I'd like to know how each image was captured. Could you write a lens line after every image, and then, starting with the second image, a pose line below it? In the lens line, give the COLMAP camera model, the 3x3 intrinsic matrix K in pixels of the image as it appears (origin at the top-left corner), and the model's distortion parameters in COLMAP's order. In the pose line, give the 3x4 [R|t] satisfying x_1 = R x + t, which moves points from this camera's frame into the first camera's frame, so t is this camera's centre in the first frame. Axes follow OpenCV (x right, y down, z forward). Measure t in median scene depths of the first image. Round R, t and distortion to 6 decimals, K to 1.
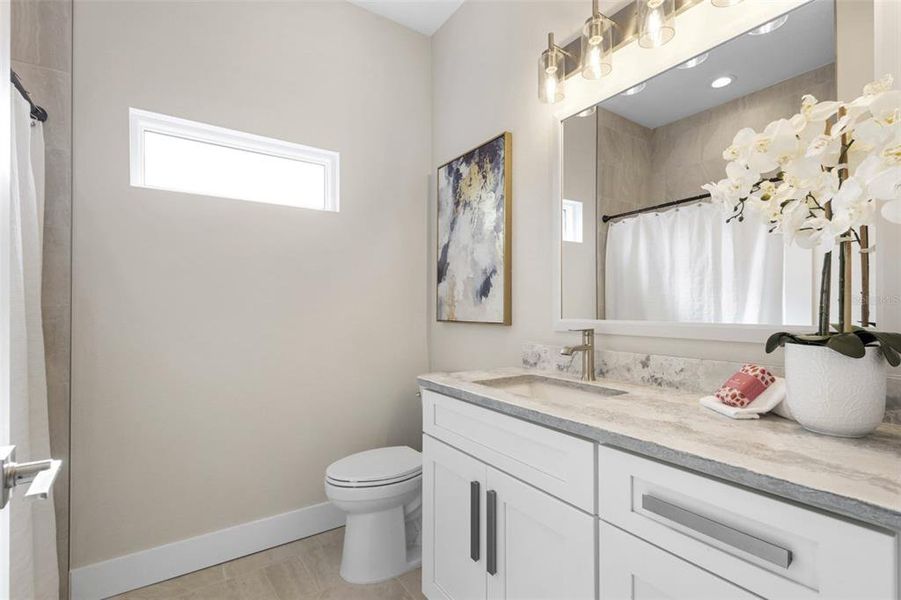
lens RADIAL K [[411.7, 0, 451.8], [0, 411.7, 300.0], [0, 0, 1]] dist [0.009938, -0.000087]
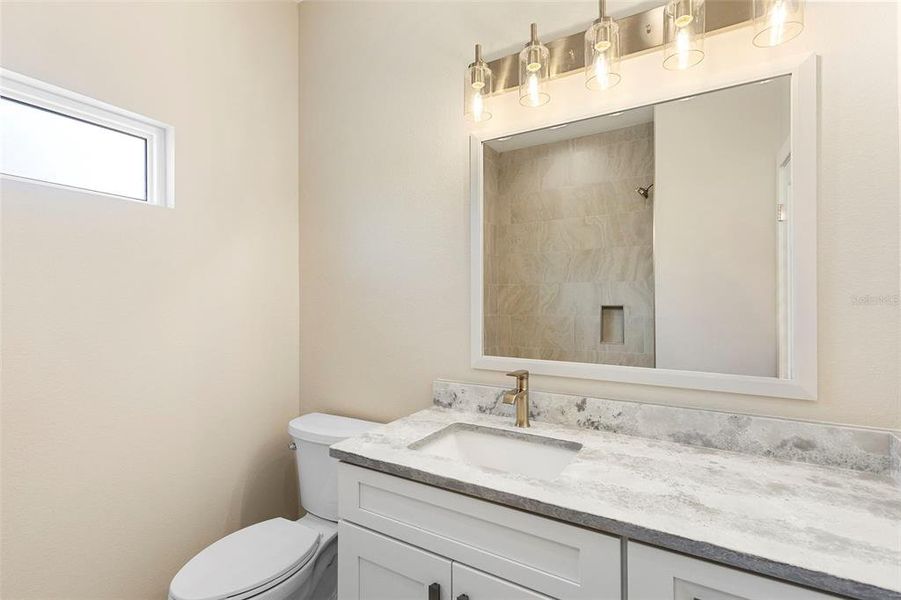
lens RADIAL K [[411.2, 0, 451.0], [0, 411.2, 295.7], [0, 0, 1]] dist [0.010986, -0.005080]
pose [[0.908856, 0.011857, 0.416942, -0.213574], [-0.010727, 0.999930, -0.005051, -0.096699], [-0.416972, 0.000118, 0.908919, 0.219006]]
